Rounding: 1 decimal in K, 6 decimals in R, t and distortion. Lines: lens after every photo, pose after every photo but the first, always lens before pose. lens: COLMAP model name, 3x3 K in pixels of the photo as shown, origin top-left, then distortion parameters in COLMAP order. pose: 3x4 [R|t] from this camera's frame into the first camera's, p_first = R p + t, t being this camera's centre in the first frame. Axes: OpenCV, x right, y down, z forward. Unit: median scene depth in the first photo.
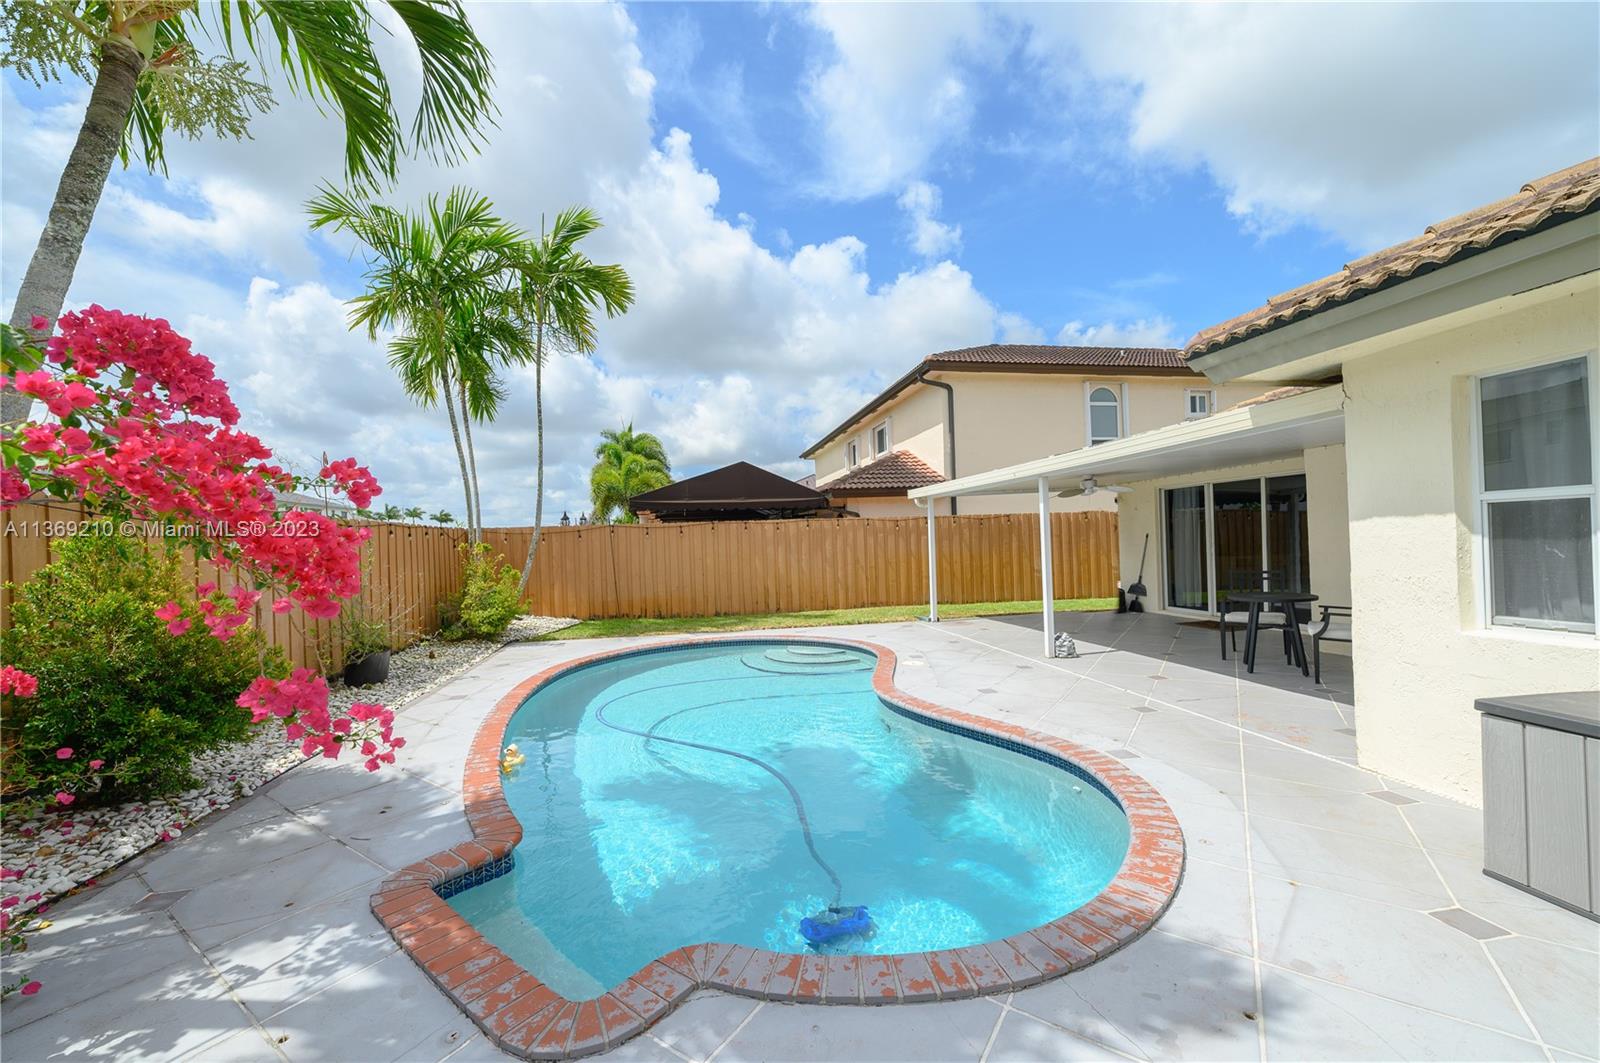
lens RADIAL K [[640.8, 0, 797.4], [0, 640.8, 539.4], [0, 0, 1]] dist [0.000599, -0.000614]
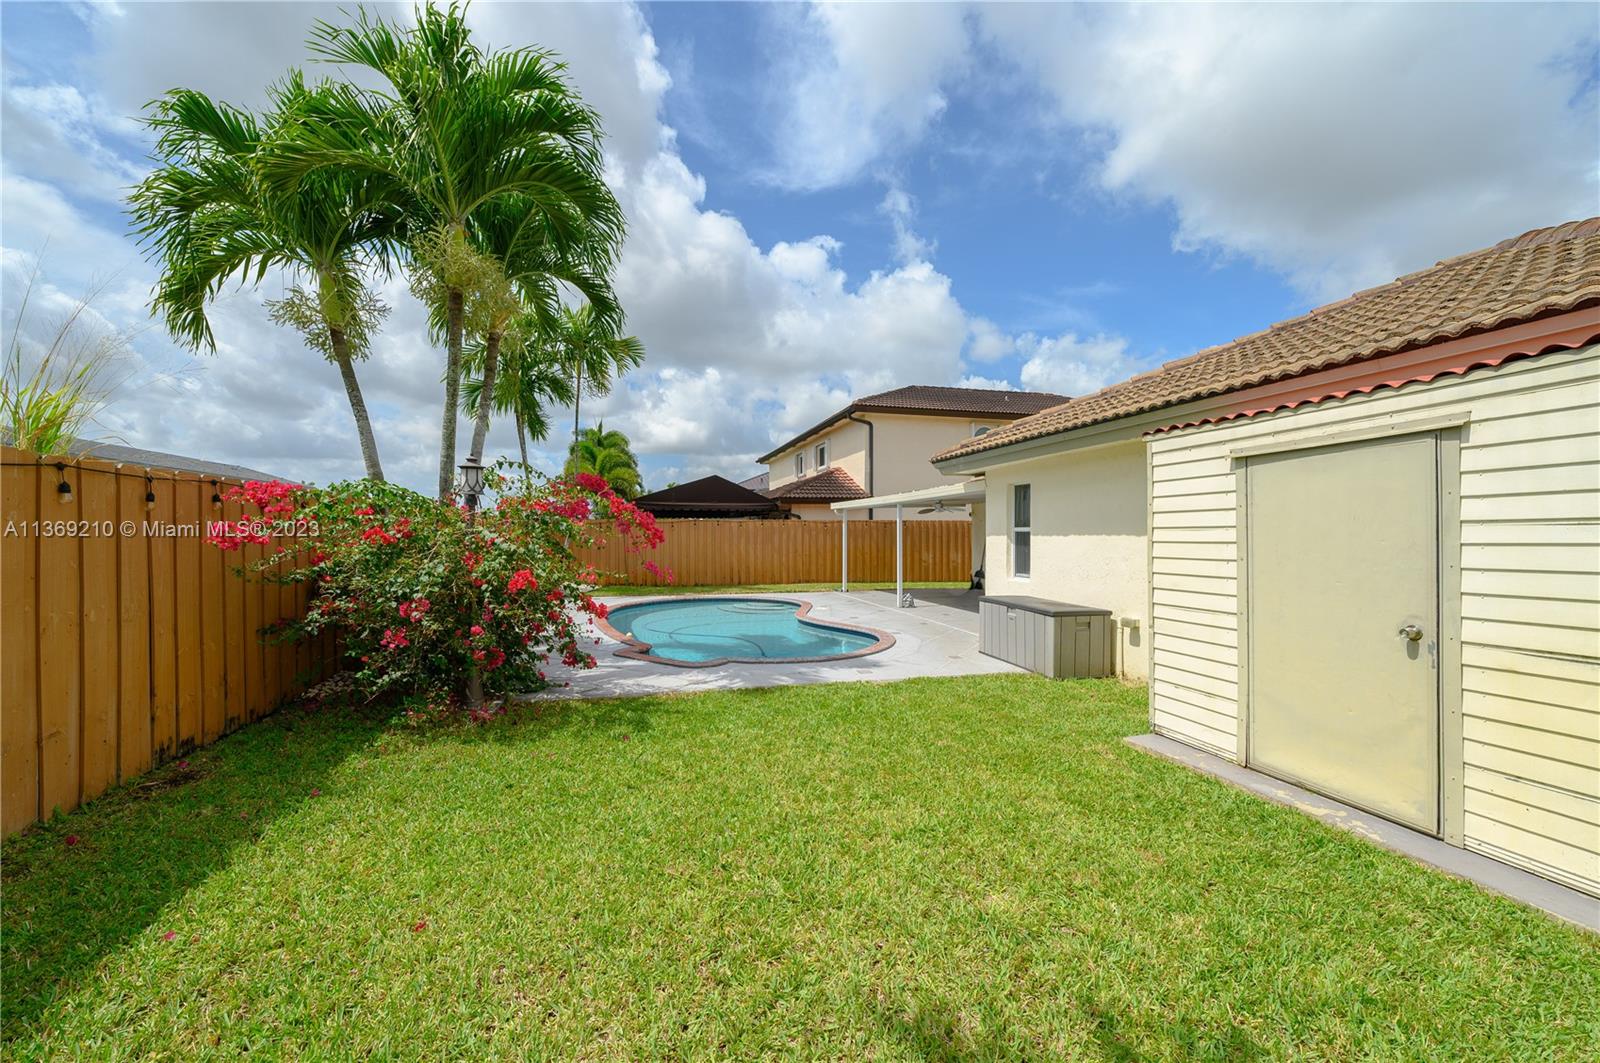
lens RADIAL K [[640.8, 0, 788.6], [0, 640.8, 539.4], [0, 0, 1]] dist [0.000599, -0.000614]
pose [[0.997722, 0.030291, 0.060271, -0.009177], [-0.031034, 0.999453, 0.011417, -0.005962], [-0.059893, -0.013261, 0.998117, -0.401613]]
